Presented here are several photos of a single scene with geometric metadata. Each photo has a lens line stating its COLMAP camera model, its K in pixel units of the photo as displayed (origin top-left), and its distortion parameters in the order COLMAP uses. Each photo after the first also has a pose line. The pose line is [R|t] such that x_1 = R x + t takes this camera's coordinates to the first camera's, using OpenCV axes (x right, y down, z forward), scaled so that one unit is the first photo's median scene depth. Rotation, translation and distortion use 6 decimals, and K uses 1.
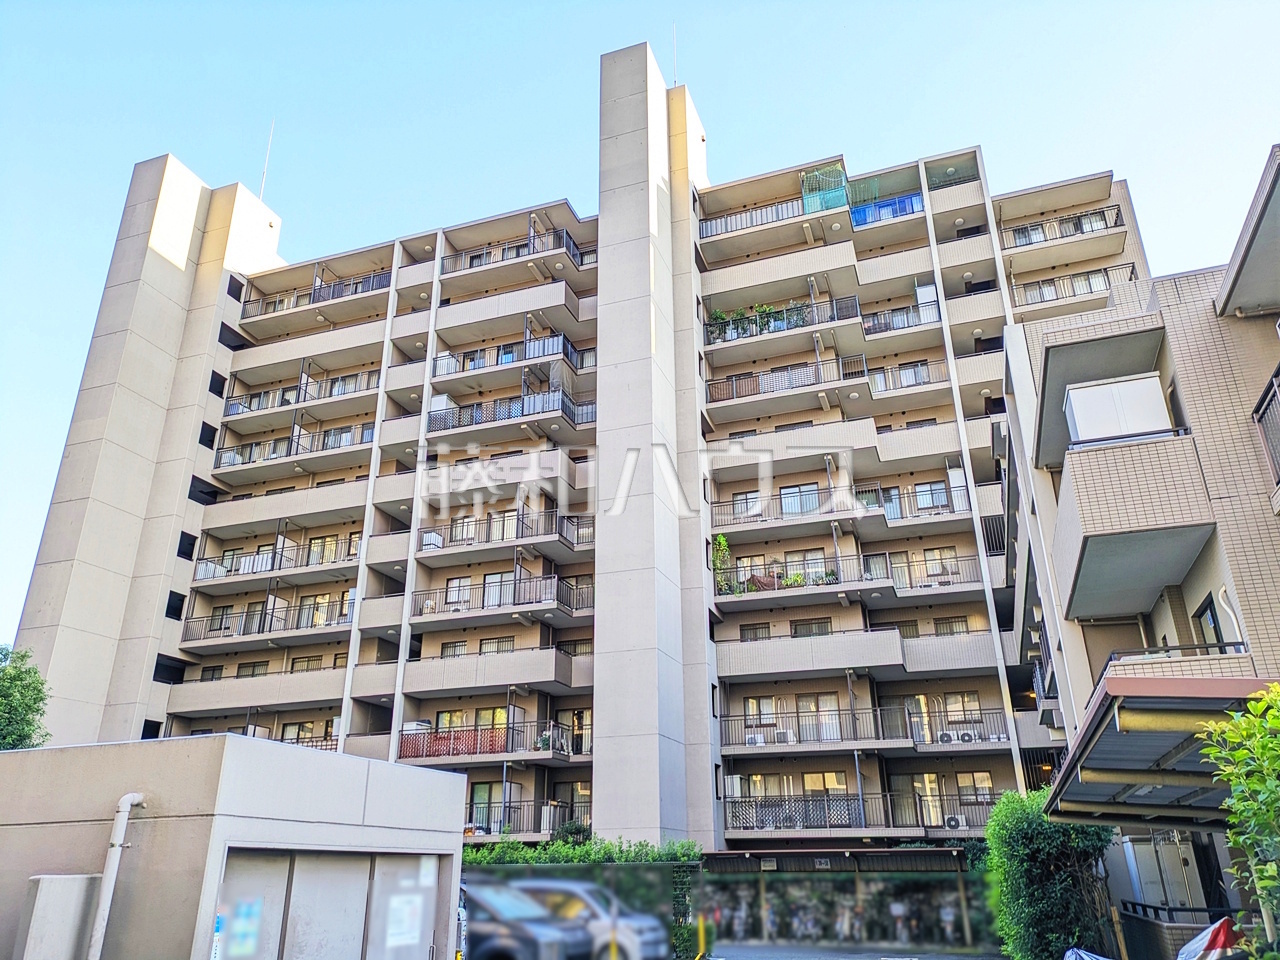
lens RADIAL K [[945.3, 0, 639.1], [0, 945.3, 490.7], [0, 0, 1]] dist [0.048884, -0.005344]
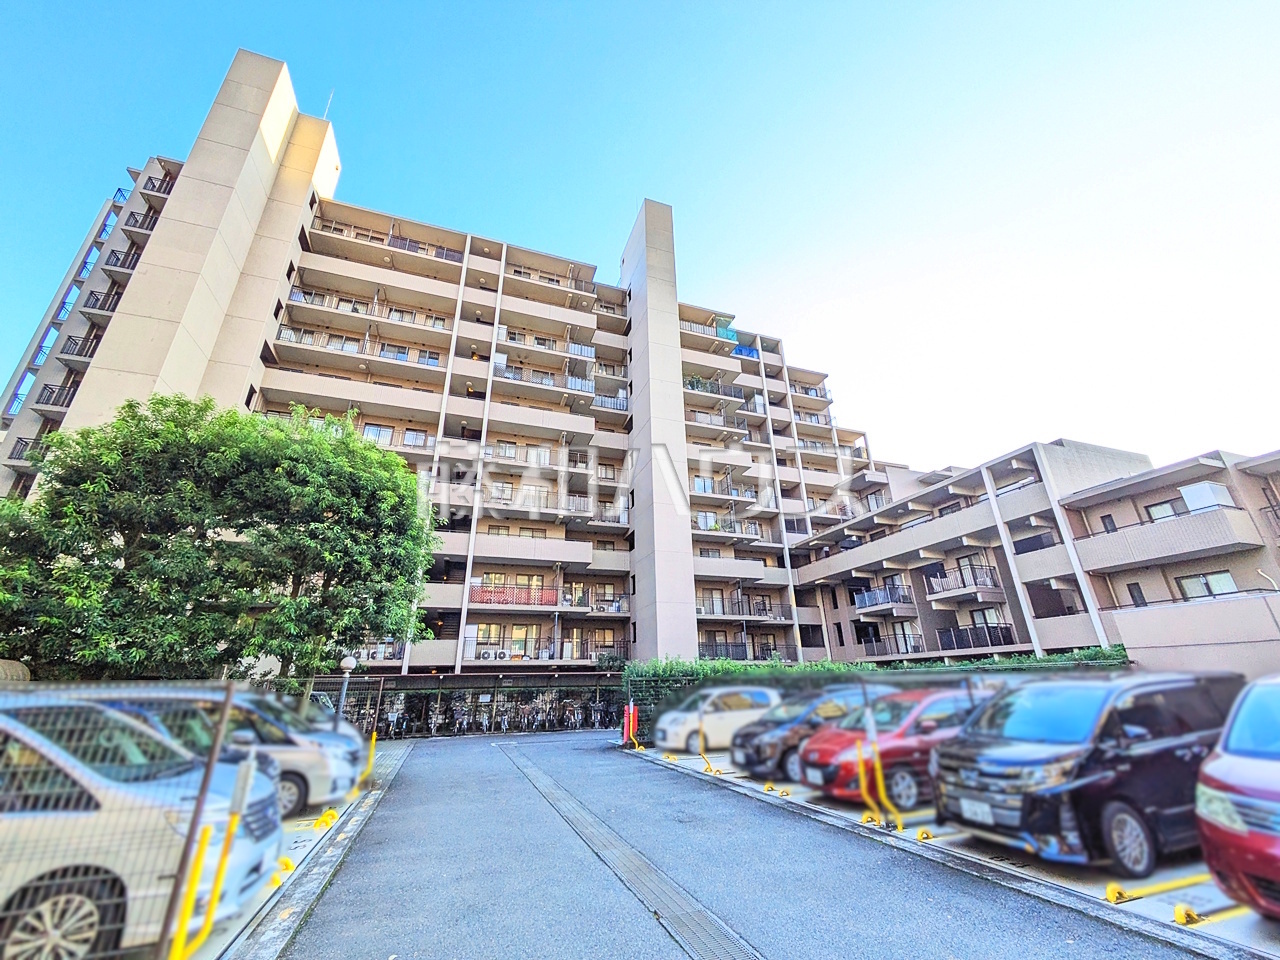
lens RADIAL K [[505.9, 0, 637.3], [0, 505.9, 482.8], [0, 0, 1]] dist [-0.001406, -0.000066]
pose [[0.776850, 0.226543, 0.587522, -0.472687], [-0.231533, 0.970444, -0.068051, 0.096235], [-0.585574, -0.083165, 0.806341, 0.256755]]
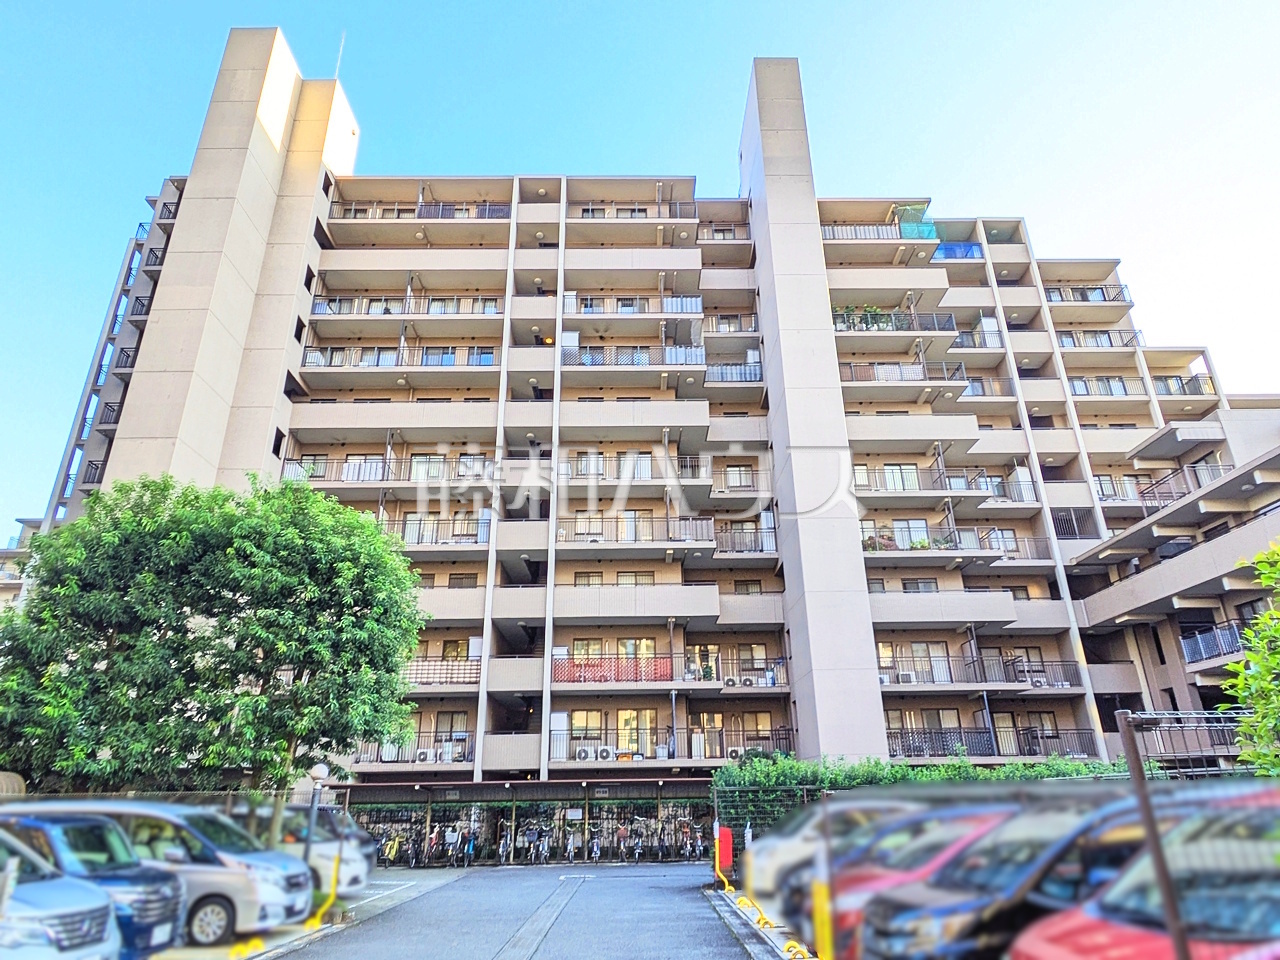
lens RADIAL K [[776.0, 0, 640.4], [0, 776.0, 474.7], [0, 0, 1]] dist [0.000656, -0.004039]
pose [[0.937282, 0.126820, 0.324683, -0.407686], [-0.126223, 0.991735, -0.022993, 0.064791], [-0.324916, -0.019432, 0.945543, 0.183539]]
